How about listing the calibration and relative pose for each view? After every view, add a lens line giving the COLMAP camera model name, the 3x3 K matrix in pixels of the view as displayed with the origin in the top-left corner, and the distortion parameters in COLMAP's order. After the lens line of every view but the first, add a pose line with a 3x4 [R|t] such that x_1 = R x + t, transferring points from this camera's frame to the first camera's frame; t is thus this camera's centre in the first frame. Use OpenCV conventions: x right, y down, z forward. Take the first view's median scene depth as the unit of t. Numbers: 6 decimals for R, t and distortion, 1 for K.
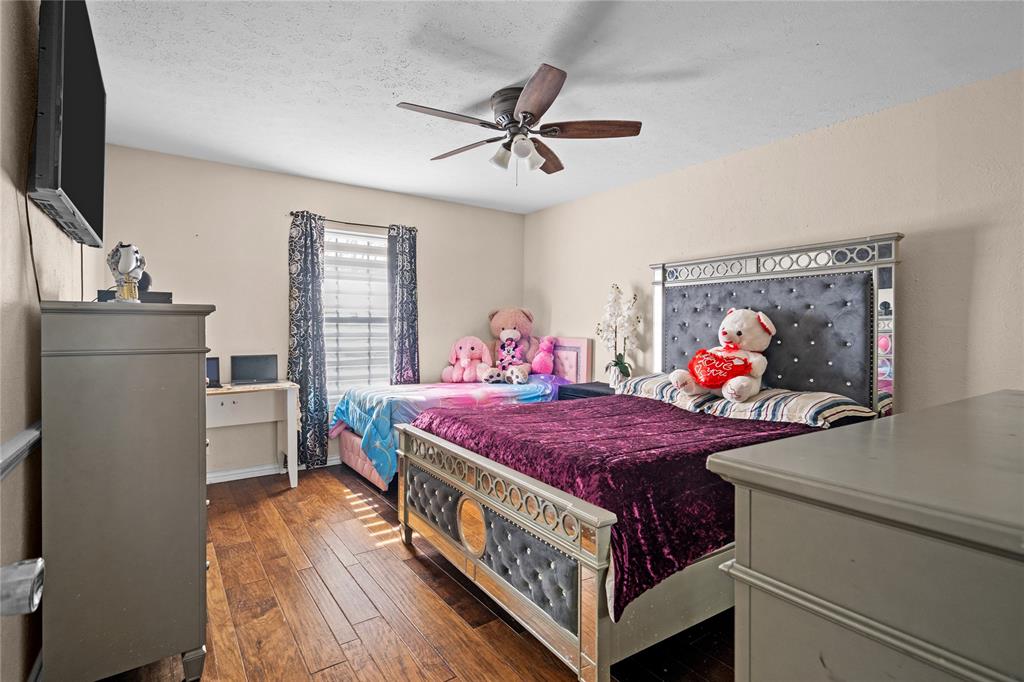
lens RADIAL K [[500.6, 0, 513.1], [0, 500.6, 332.5], [0, 0, 1]] dist [-0.000598, -0.000353]
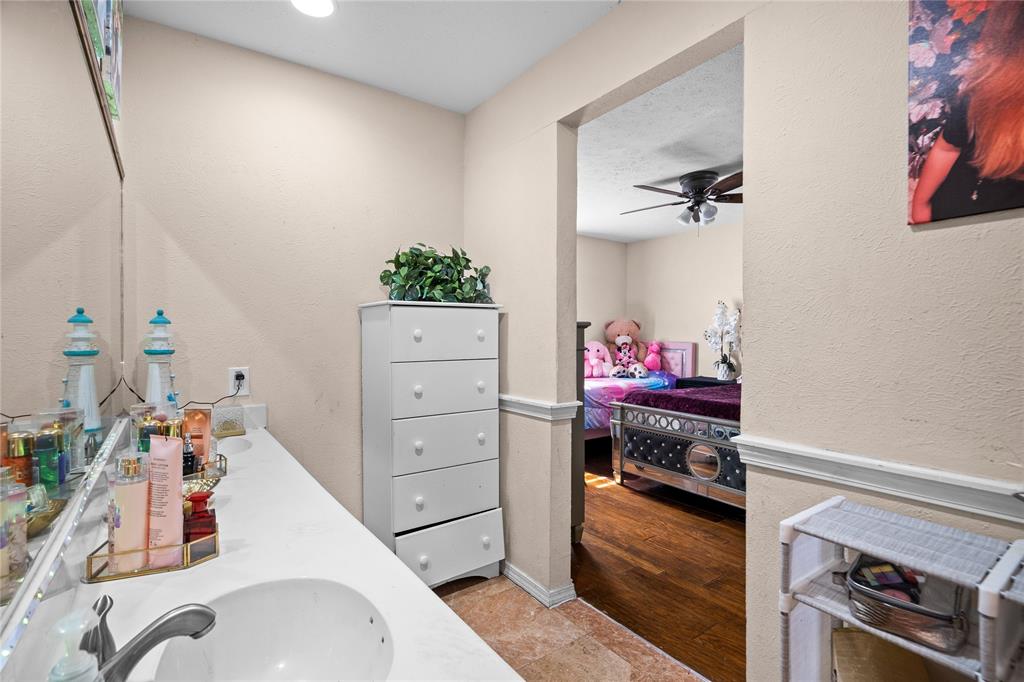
lens RADIAL K [[482.9, 0, 510.1], [0, 482.9, 340.9], [0, 0, 1]] dist [0.002493, 0.000360]
pose [[0.999996, -0.002967, -0.000003, -0.316312], [0.002967, 0.999981, 0.005488, -0.000441], [-0.000013, -0.005488, 0.999985, -0.233413]]
